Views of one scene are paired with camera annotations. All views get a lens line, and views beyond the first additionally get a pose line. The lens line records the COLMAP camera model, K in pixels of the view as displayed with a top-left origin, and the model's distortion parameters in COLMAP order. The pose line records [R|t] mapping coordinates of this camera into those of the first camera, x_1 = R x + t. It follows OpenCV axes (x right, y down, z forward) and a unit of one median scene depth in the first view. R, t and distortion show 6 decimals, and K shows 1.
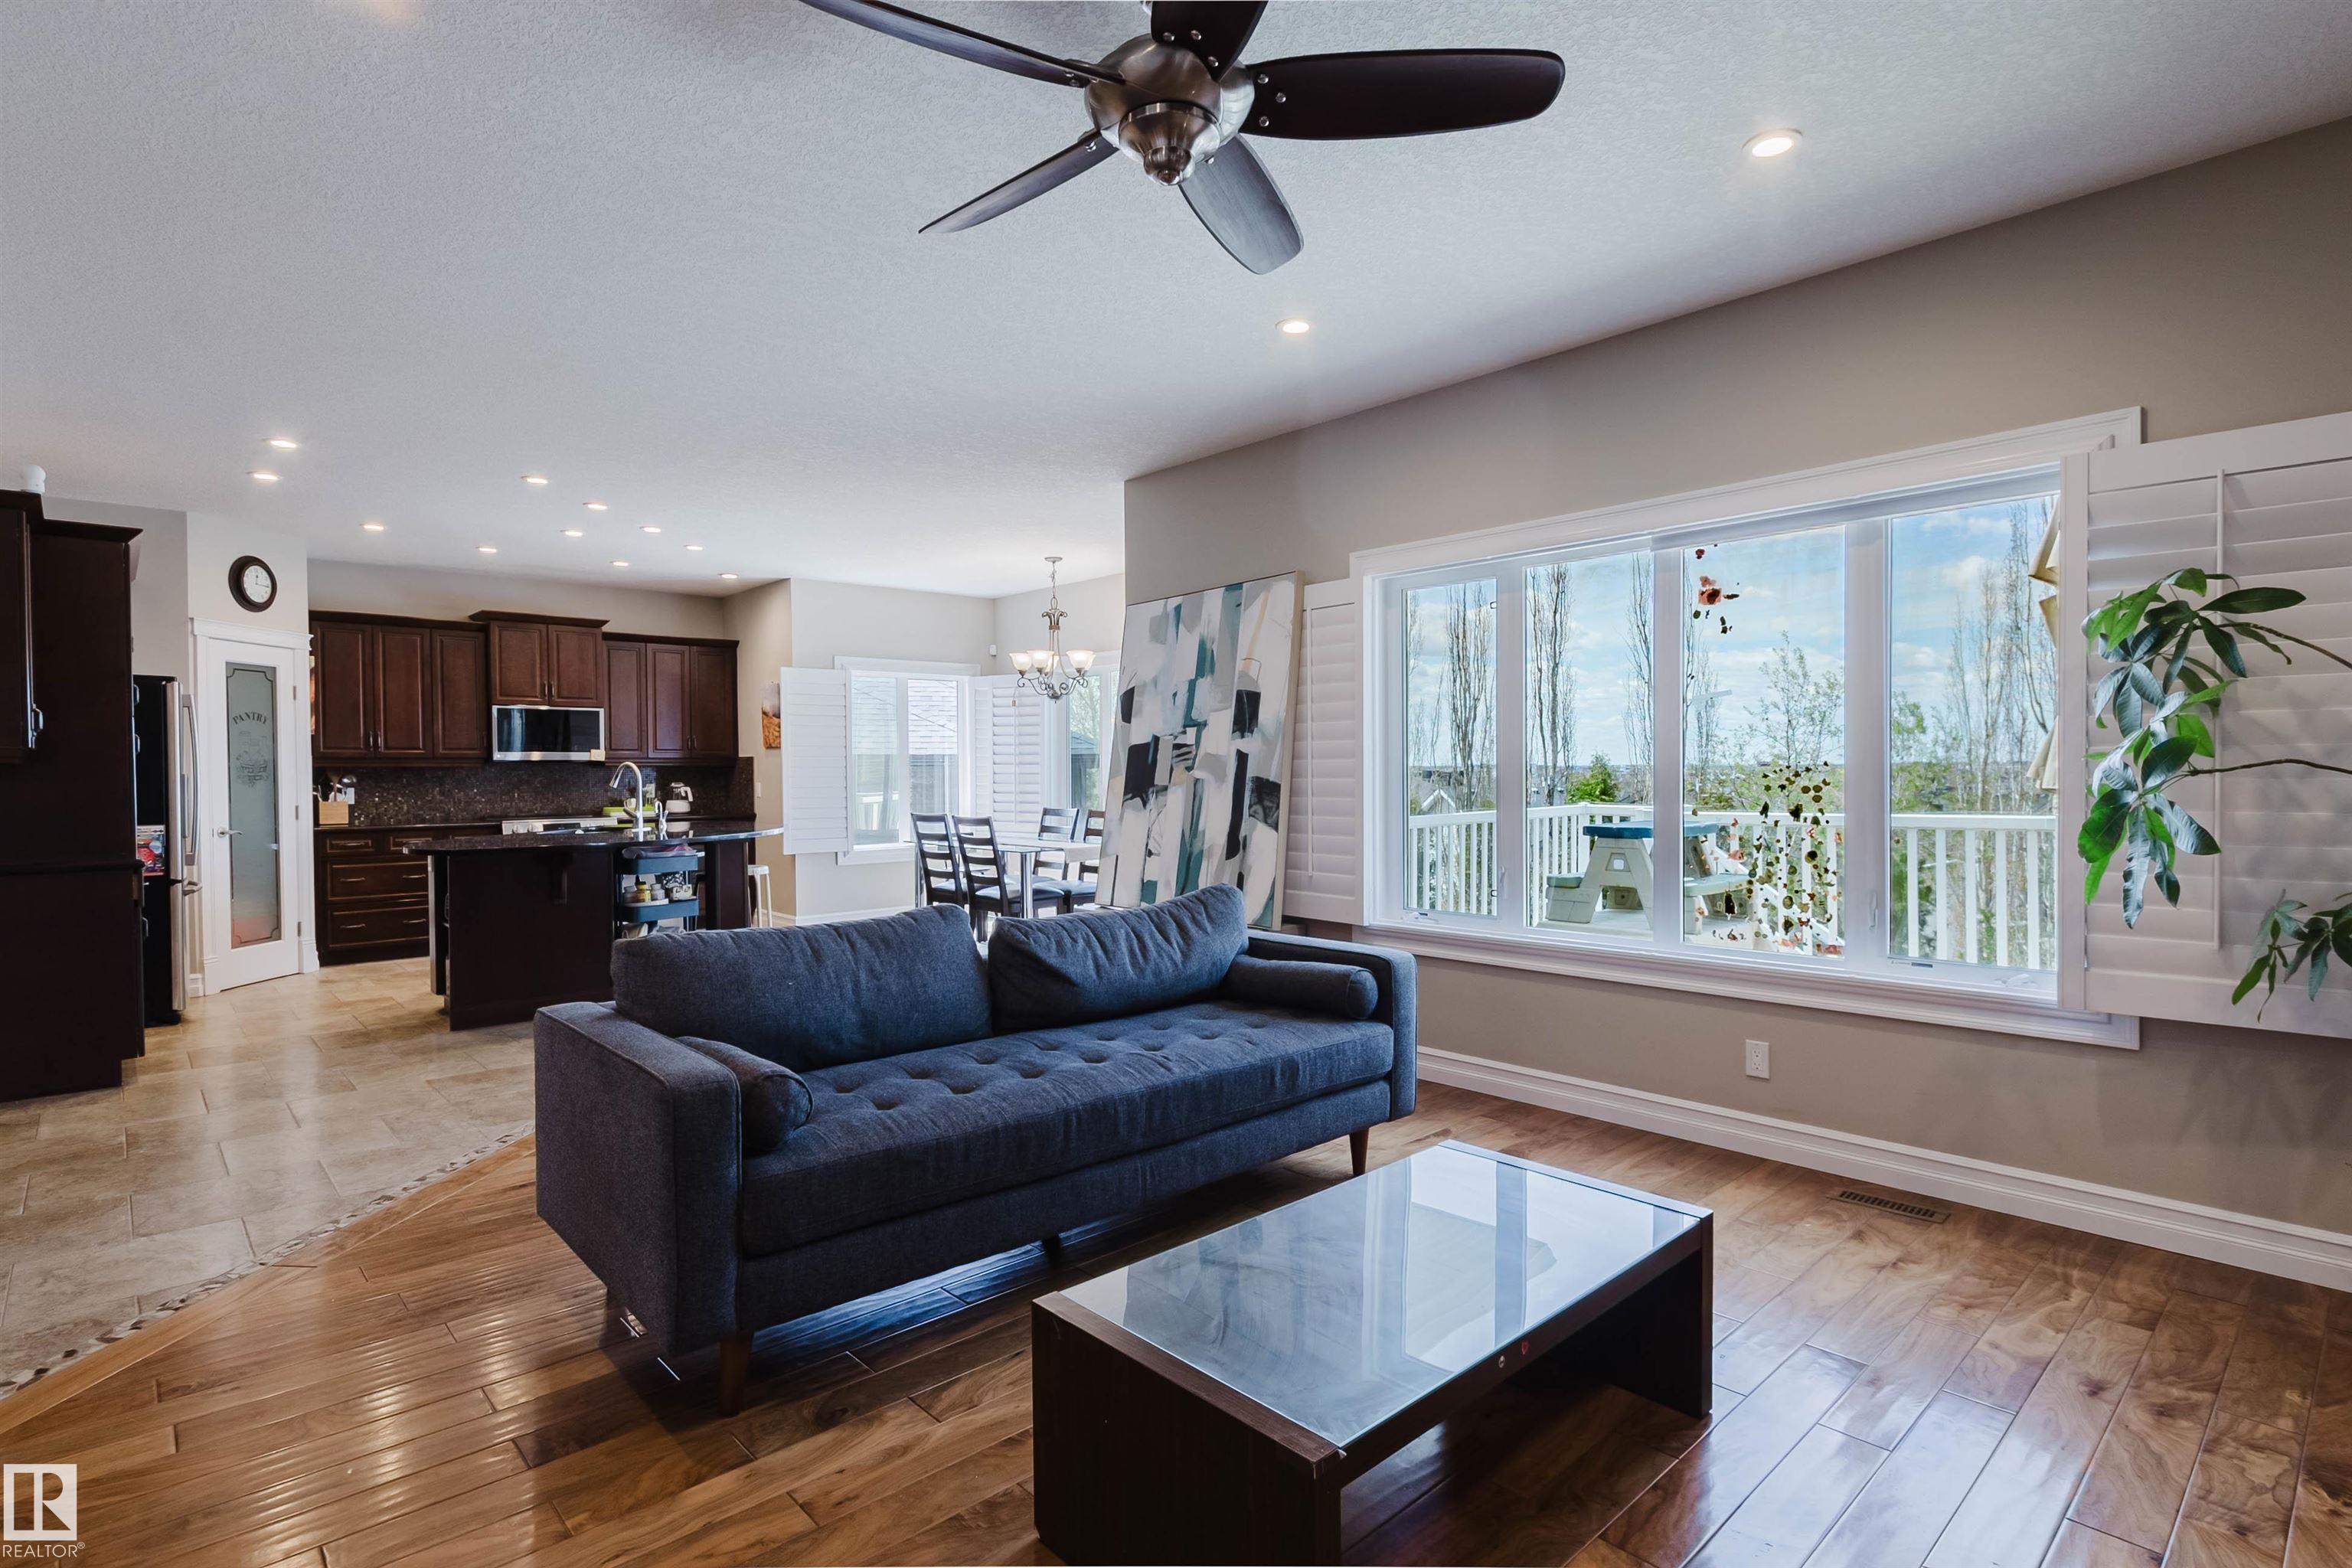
lens RADIAL K [[1155.0, 0, 1176.0], [0, 1155.0, 784.0], [0, 0, 1]] dist [0.000698, 0.000010]
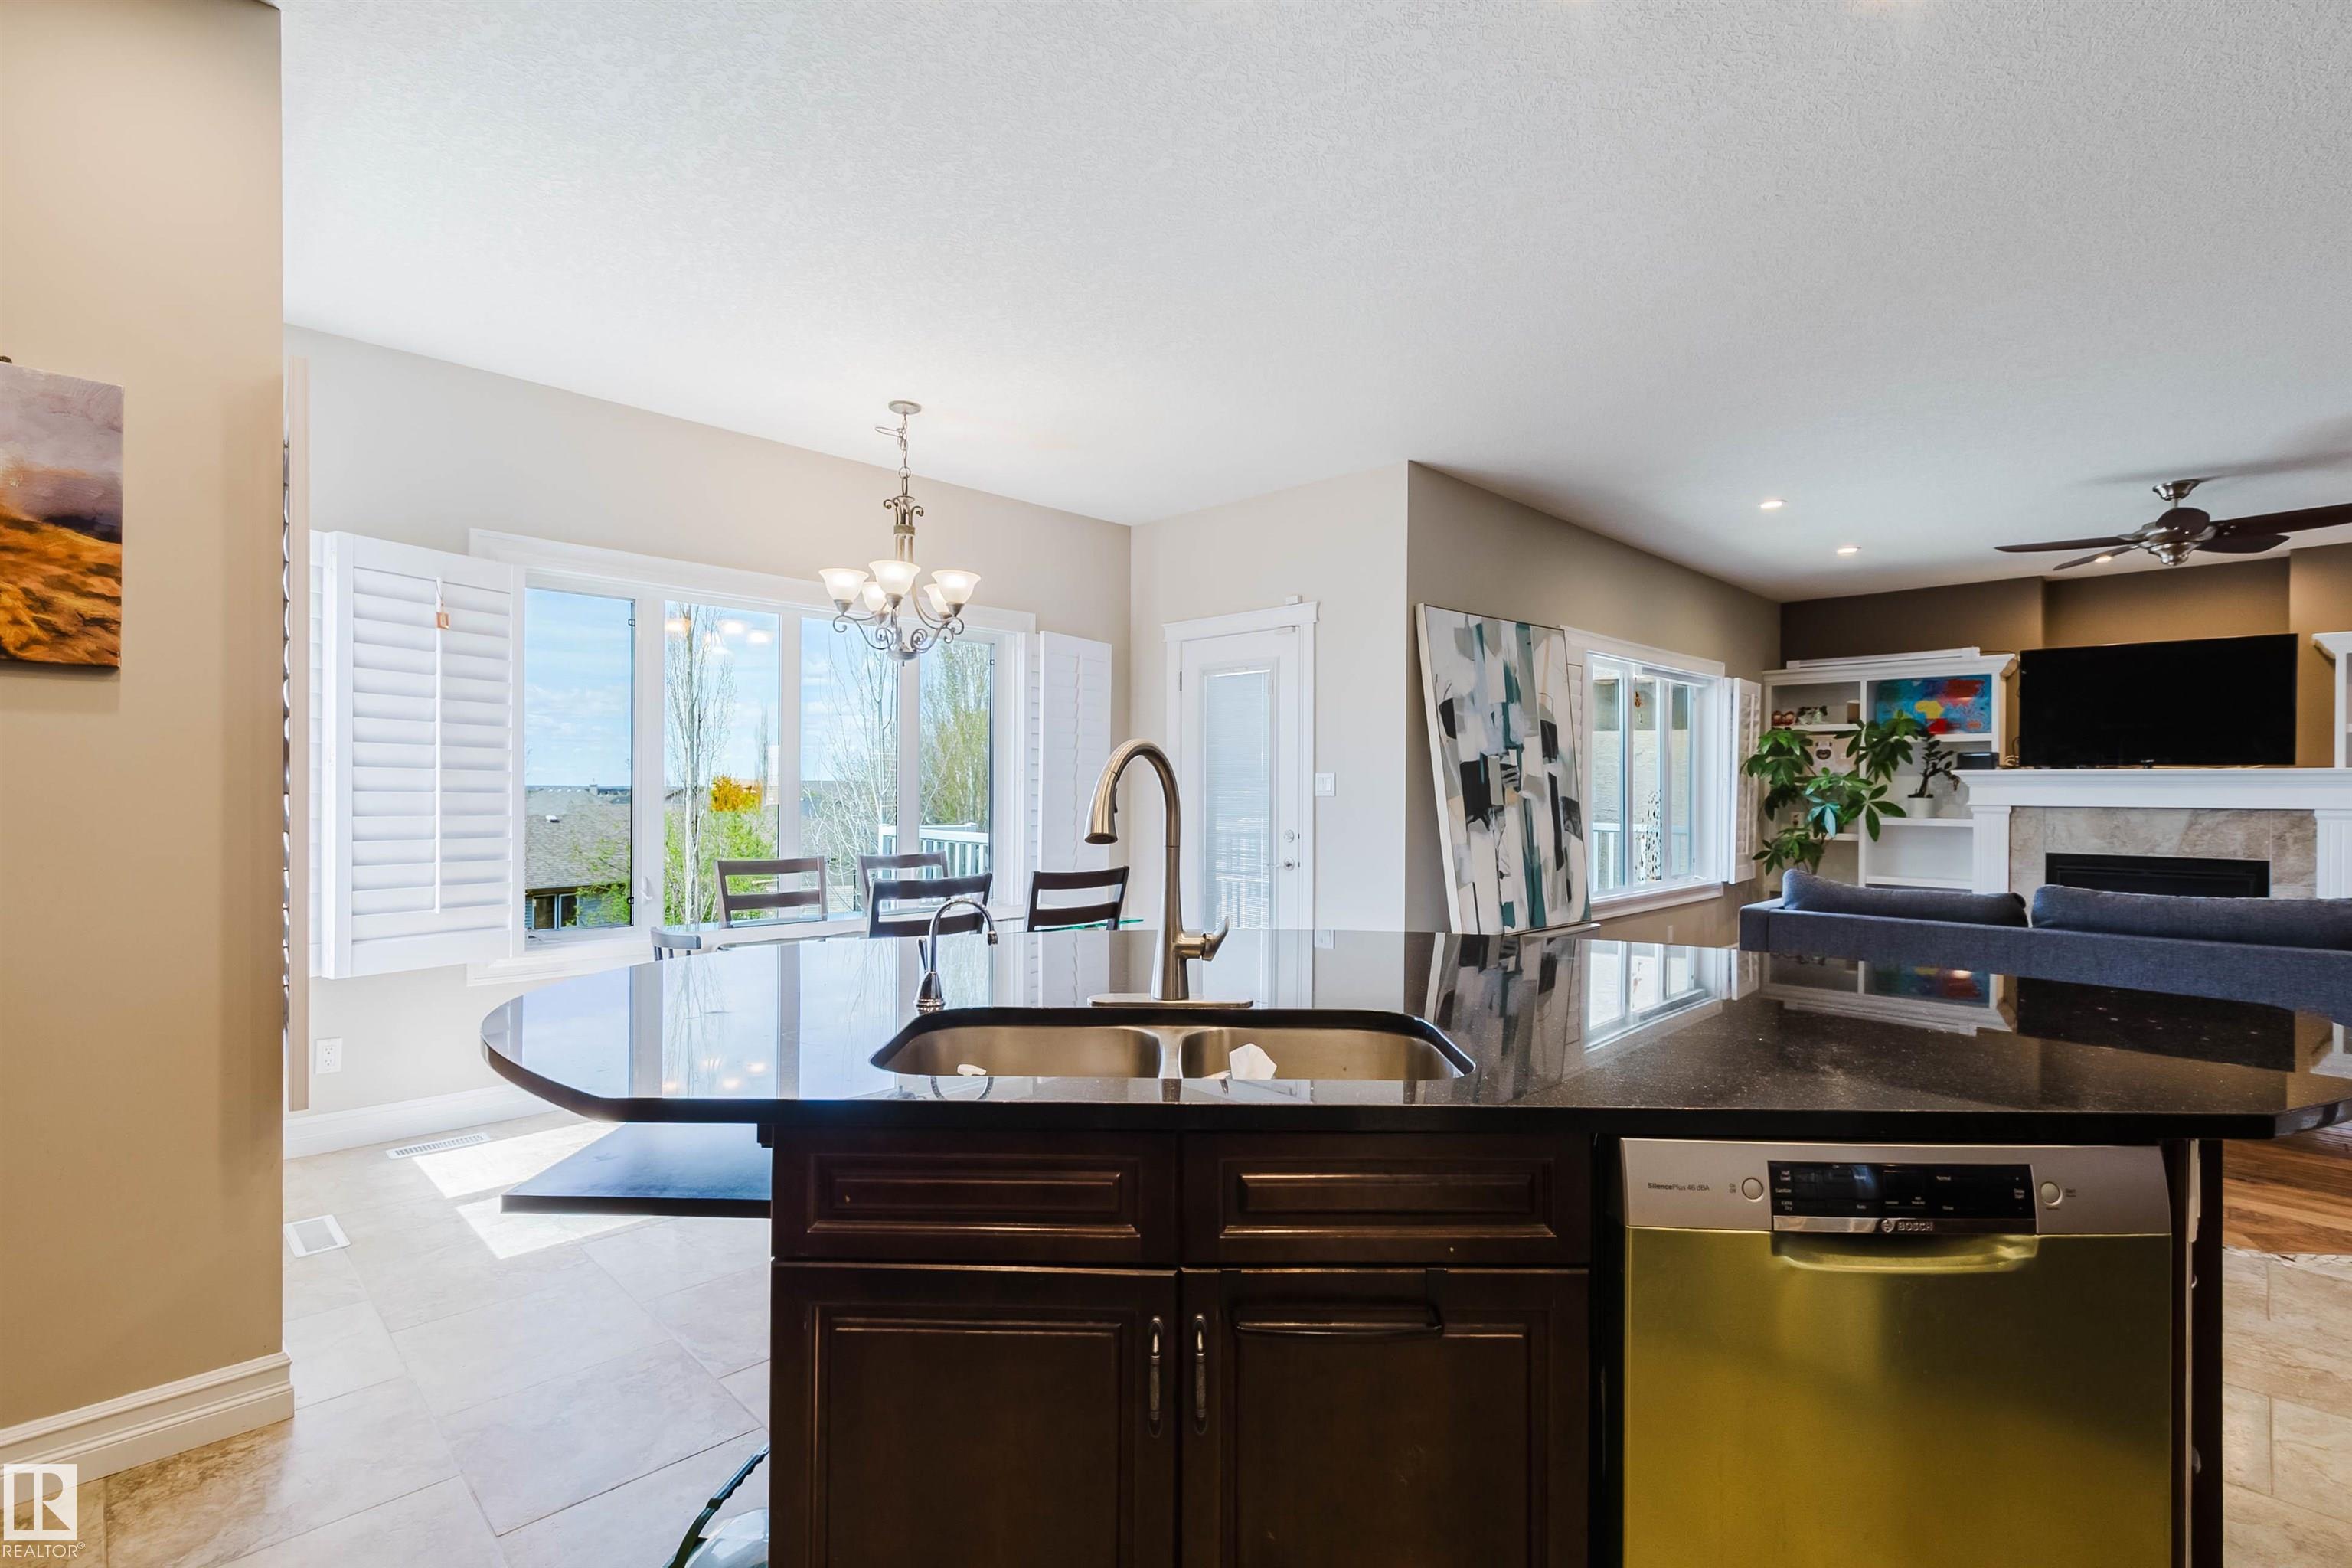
lens RADIAL K [[1075.6, 0, 1181.0], [0, 1075.6, 790.4], [0, 0, 1]] dist [0.001093, -0.001850]
pose [[-0.048227, 0.011793, 0.998767, -0.952120], [0.012096, 0.999864, -0.011222, -0.004854], [-0.998763, 0.011540, -0.048364, 1.363377]]
